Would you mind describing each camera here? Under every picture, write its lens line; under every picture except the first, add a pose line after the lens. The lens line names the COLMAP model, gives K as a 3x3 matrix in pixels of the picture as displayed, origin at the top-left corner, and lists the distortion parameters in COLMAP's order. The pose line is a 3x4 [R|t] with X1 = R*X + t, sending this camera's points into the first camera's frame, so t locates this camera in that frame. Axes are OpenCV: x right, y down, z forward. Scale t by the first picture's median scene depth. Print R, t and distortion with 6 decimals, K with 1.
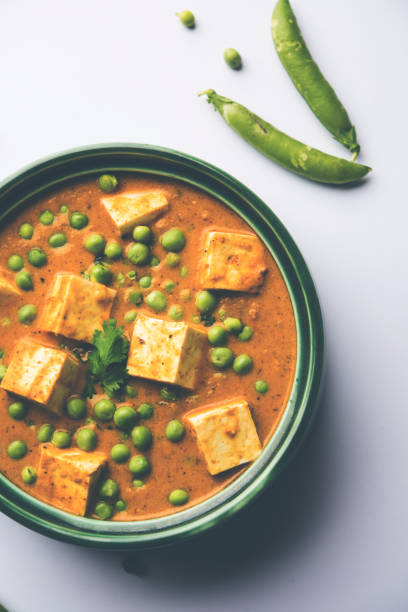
lens RADIAL K [[1097.4, 0, 204.0], [0, 1097.4, 306.0], [0, 0, 1]] dist [-0.034686, 0.358086]
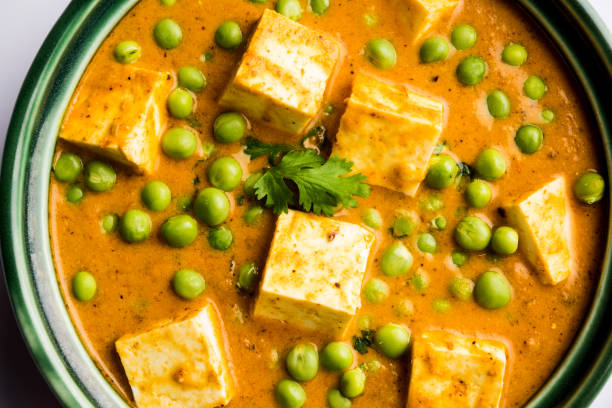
lens RADIAL K [[1097.4, 0, 306.0], [0, 1097.4, 204.0], [0, 0, 1]] dist [-0.034686, 0.358086]
pose [[-0.032092, 0.999383, -0.014243, -0.065598], [-0.996001, -0.030788, 0.083870, -0.004933], [0.083380, 0.016878, 0.996375, 0.376443]]
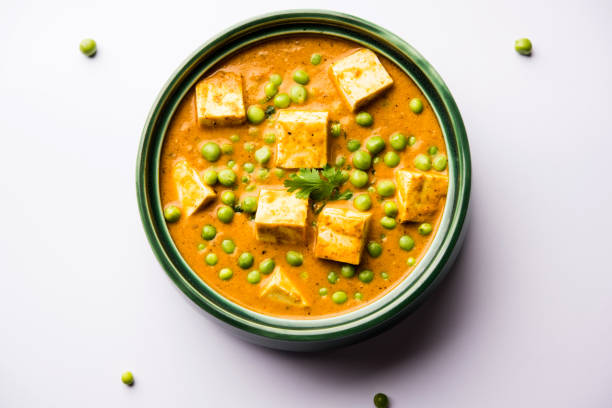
lens RADIAL K [[1097.4, 0, 306.0], [0, 1097.4, 204.0], [0, 0, 1]] dist [-0.034686, 0.358086]
pose [[-0.194219, -0.971897, 0.133024, -0.267872], [0.978792, -0.182993, 0.092084, -0.079732], [-0.065154, 0.148088, 0.986826, -0.192126]]
